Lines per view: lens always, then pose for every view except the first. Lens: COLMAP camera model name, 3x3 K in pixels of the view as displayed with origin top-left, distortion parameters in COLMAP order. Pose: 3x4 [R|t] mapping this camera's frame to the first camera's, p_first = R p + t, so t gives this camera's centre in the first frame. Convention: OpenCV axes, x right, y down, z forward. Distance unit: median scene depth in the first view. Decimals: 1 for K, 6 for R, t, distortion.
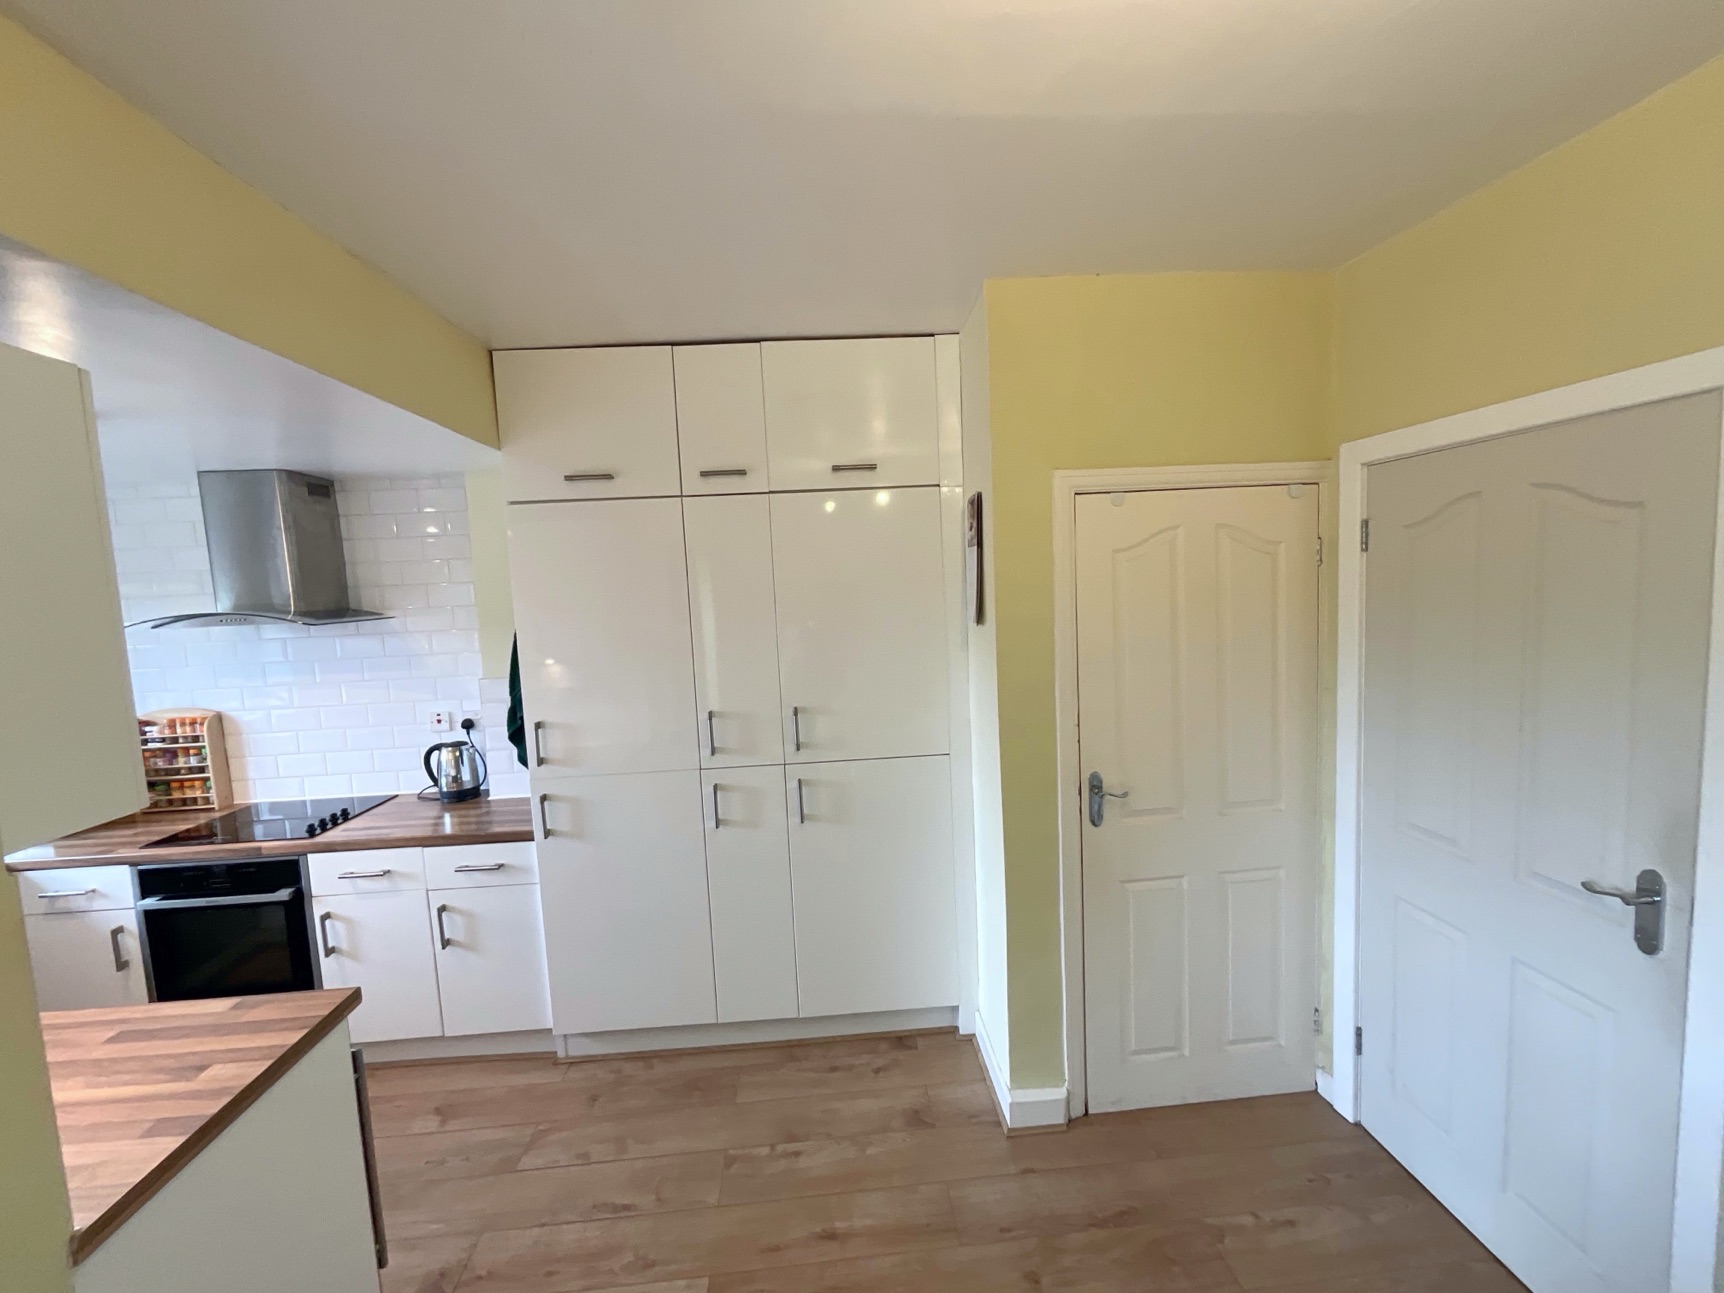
lens RADIAL K [[698.0, 0, 861.6], [0, 698.0, 645.3], [0, 0, 1]] dist [-0.001979, 0.001807]
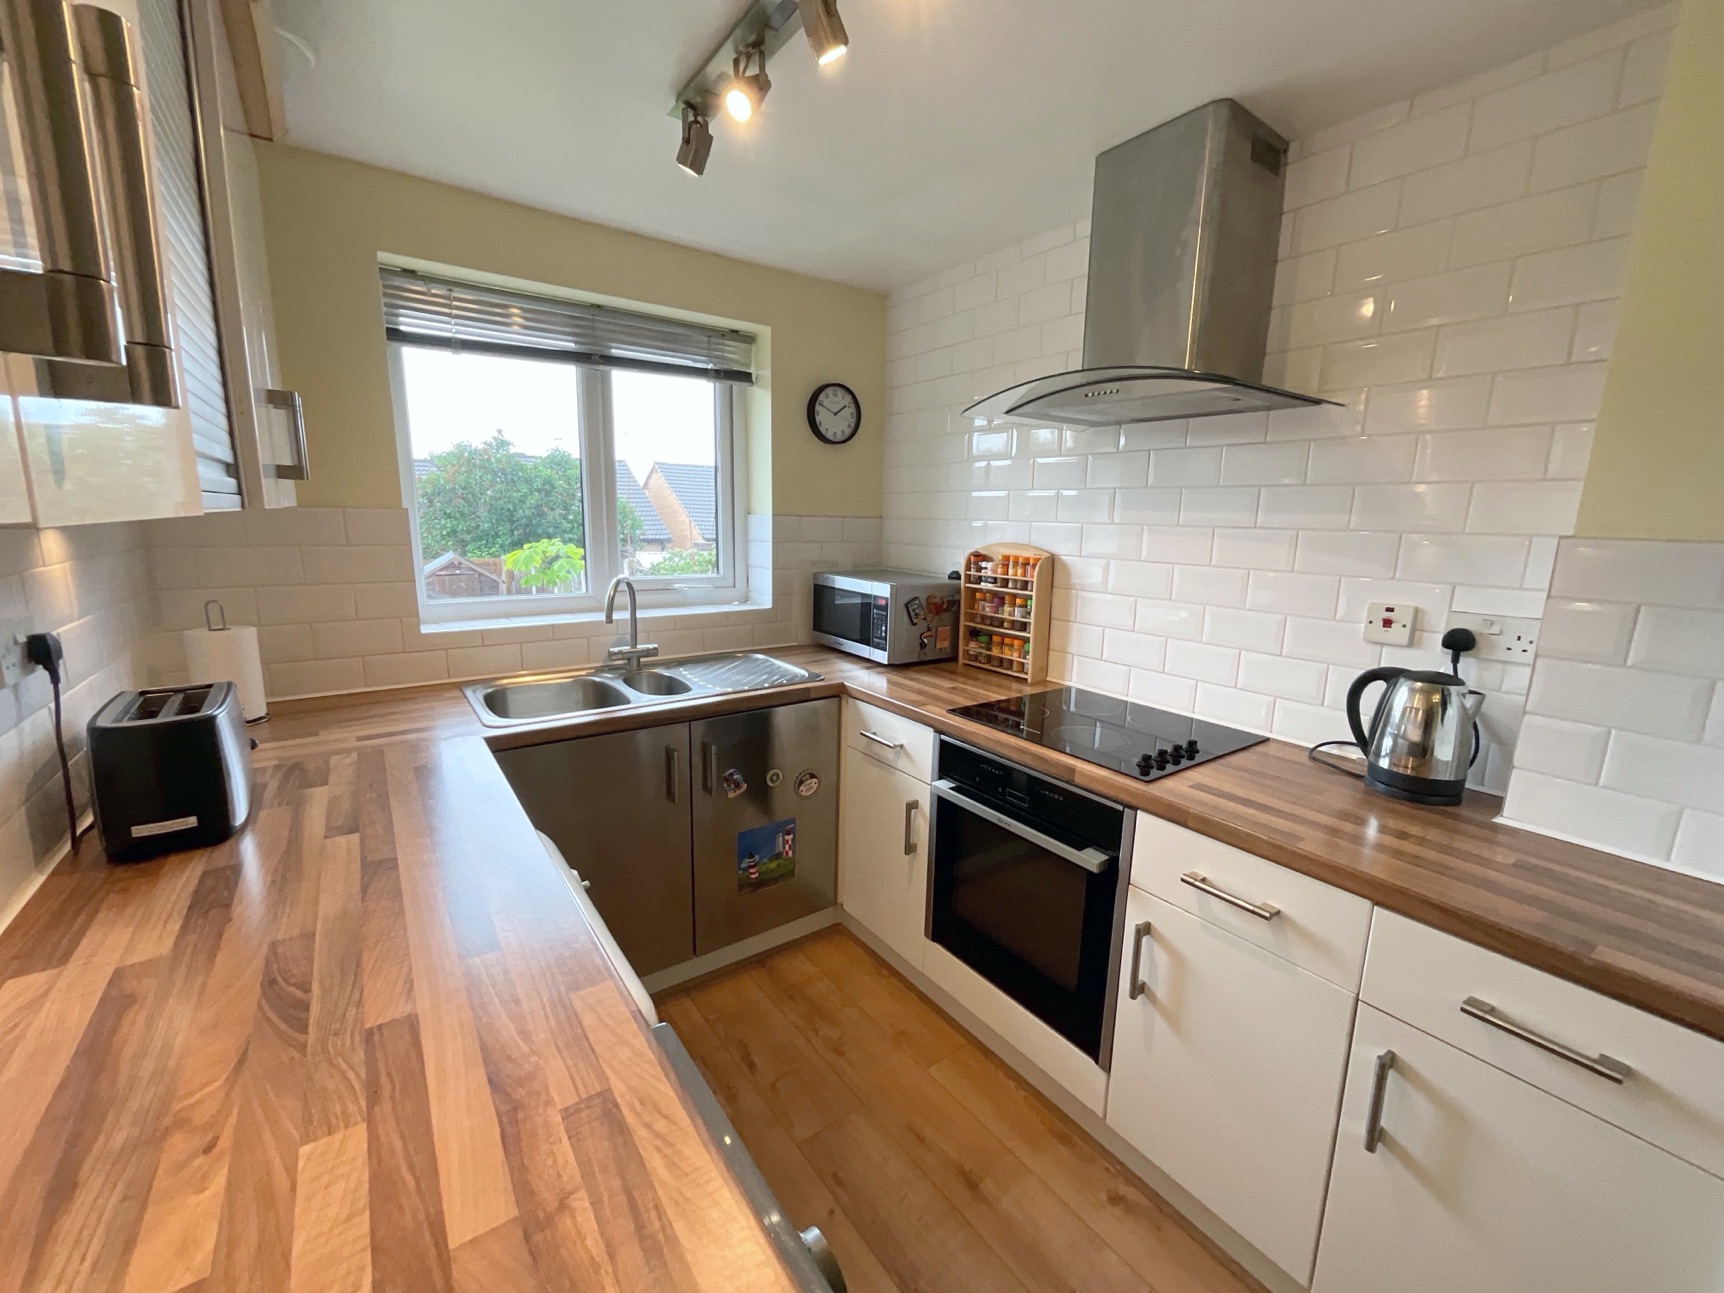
lens RADIAL K [[698.0, 0, 862.0], [0, 698.0, 645.9], [0, 0, 1]] dist [-0.001979, 0.001807]
pose [[0.533992, 0.213070, -0.818201, -0.483125], [-0.121451, 0.977020, 0.175164, 0.101715], [0.836721, 0.005835, 0.547598, 0.510924]]
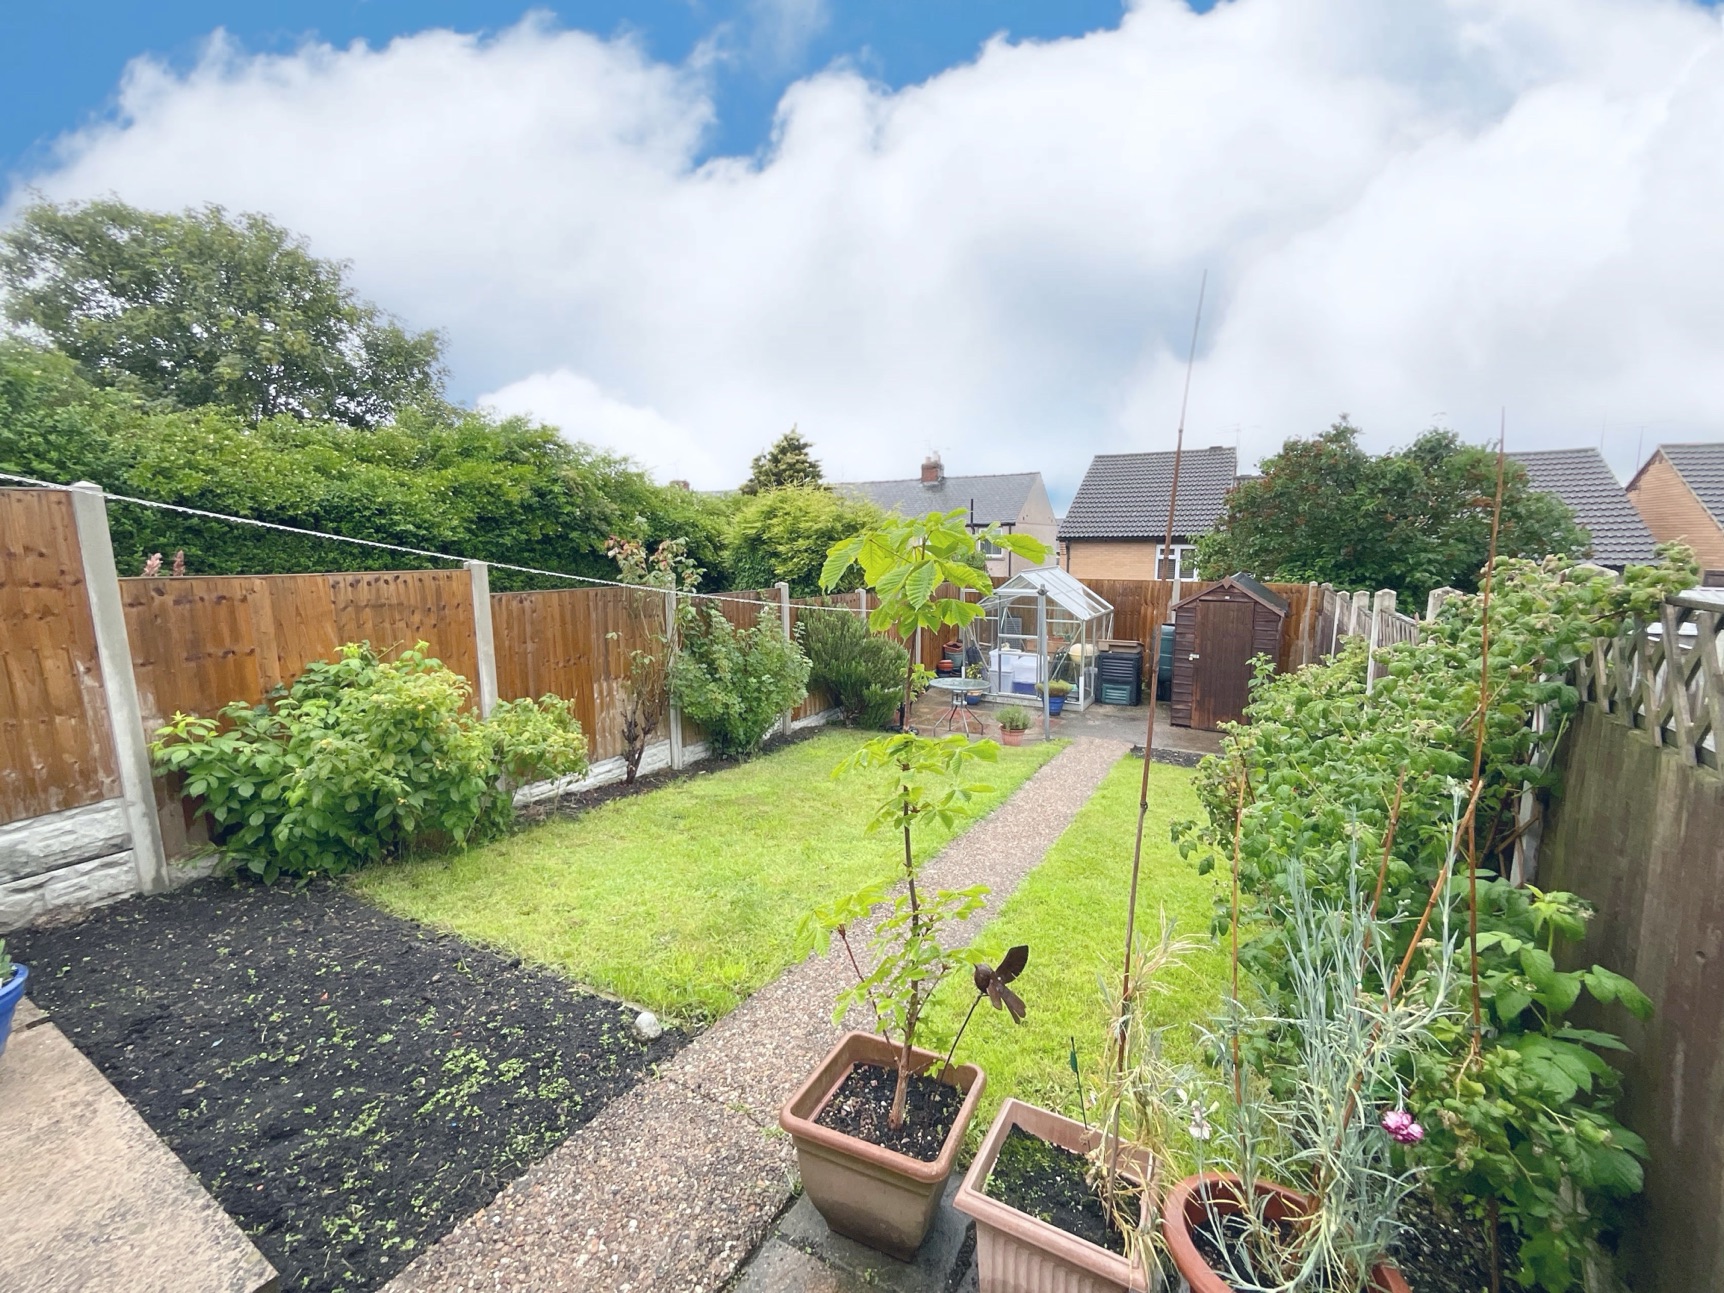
lens RADIAL K [[698.0, 0, 860.5], [0, 698.0, 636.7], [0, 0, 1]] dist [-0.001979, 0.001807]
pose [[-0.539855, 0.171071, -0.824191, -1.799375], [-0.043446, 0.972163, 0.230242, 0.207023], [0.840636, 0.160105, -0.517394, 1.113867]]
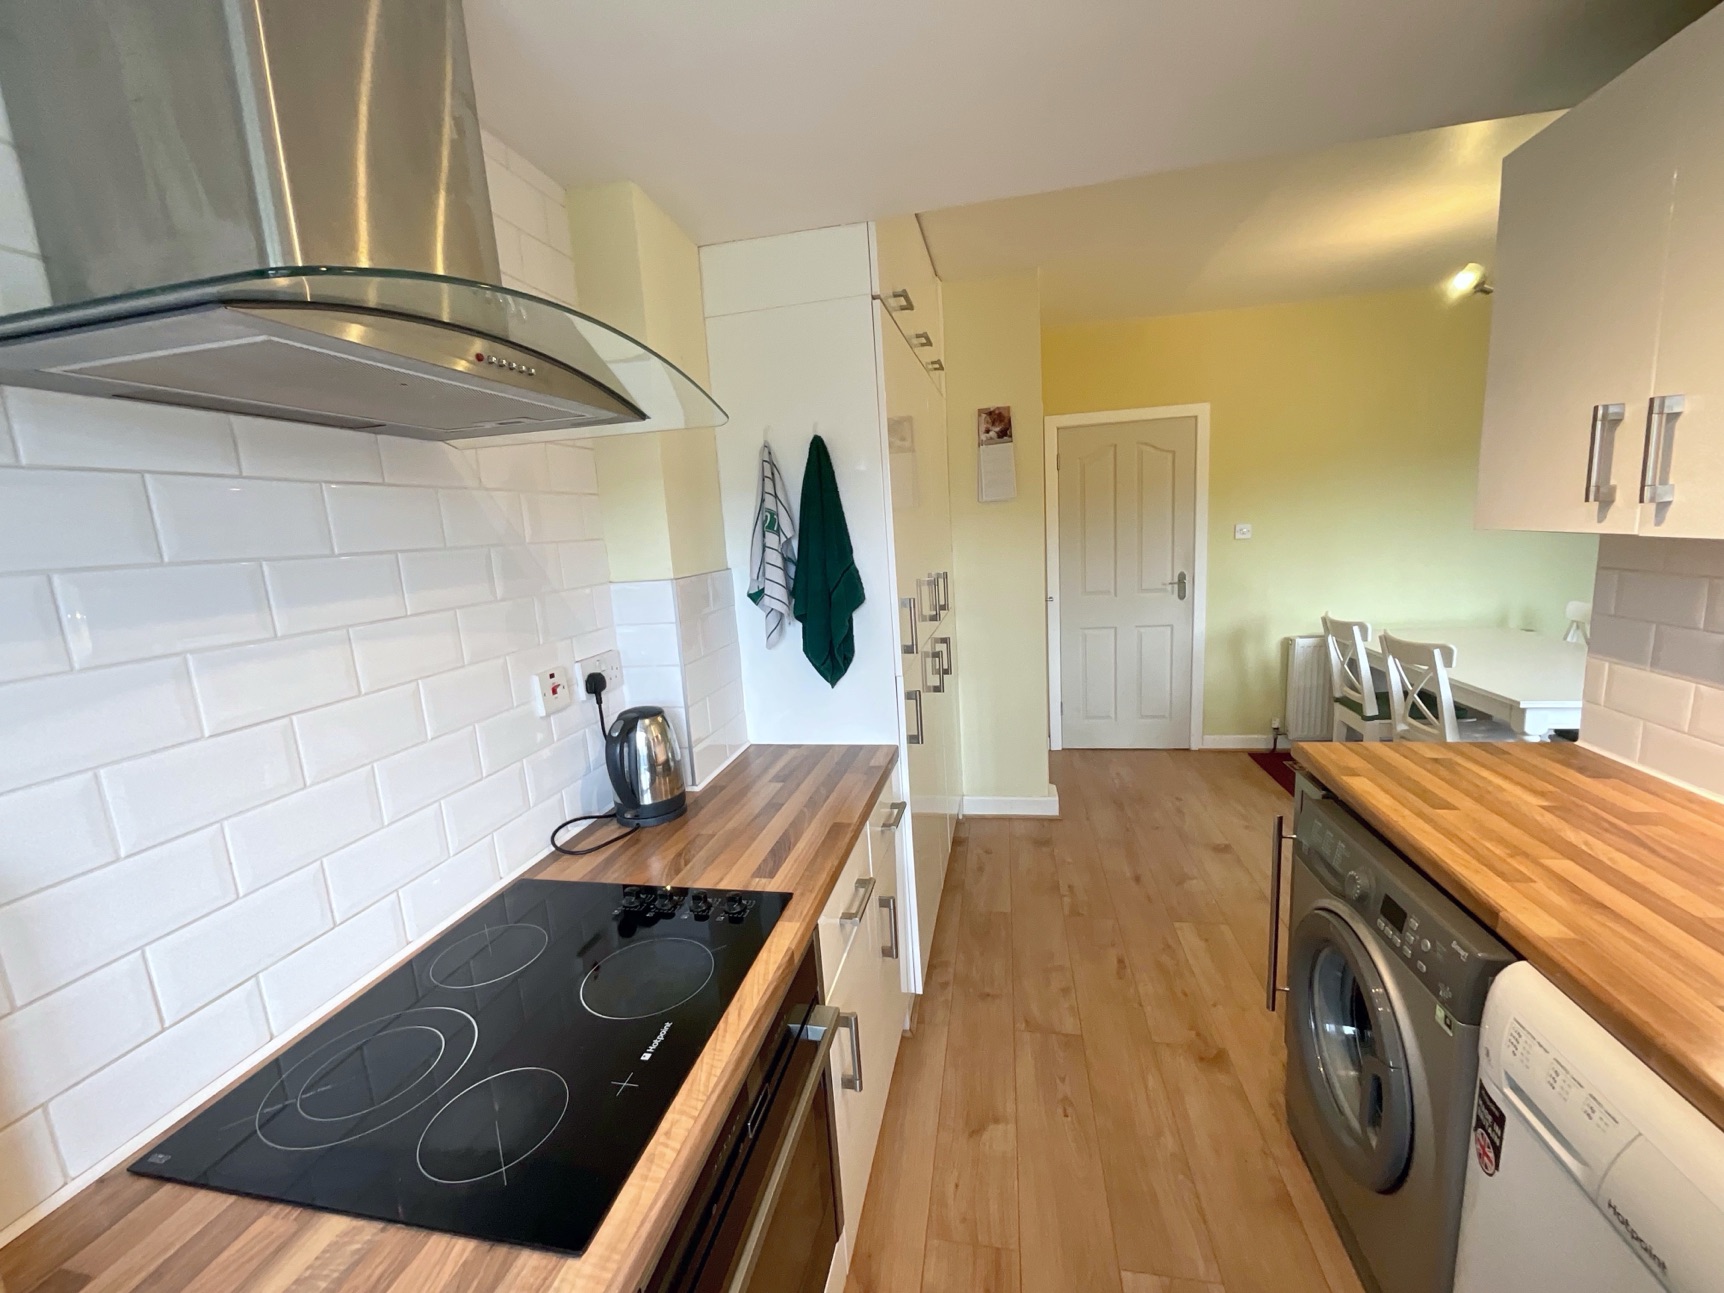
lens RADIAL K [[698.0, 0, 856.9], [0, 698.0, 648.4], [0, 0, 1]] dist [-0.001979, 0.001807]
pose [[0.271153, -0.137669, 0.952640, -1.202044], [0.137329, 0.985127, 0.103276, 0.074468], [-0.952689, 0.102821, 0.286026, 0.815550]]
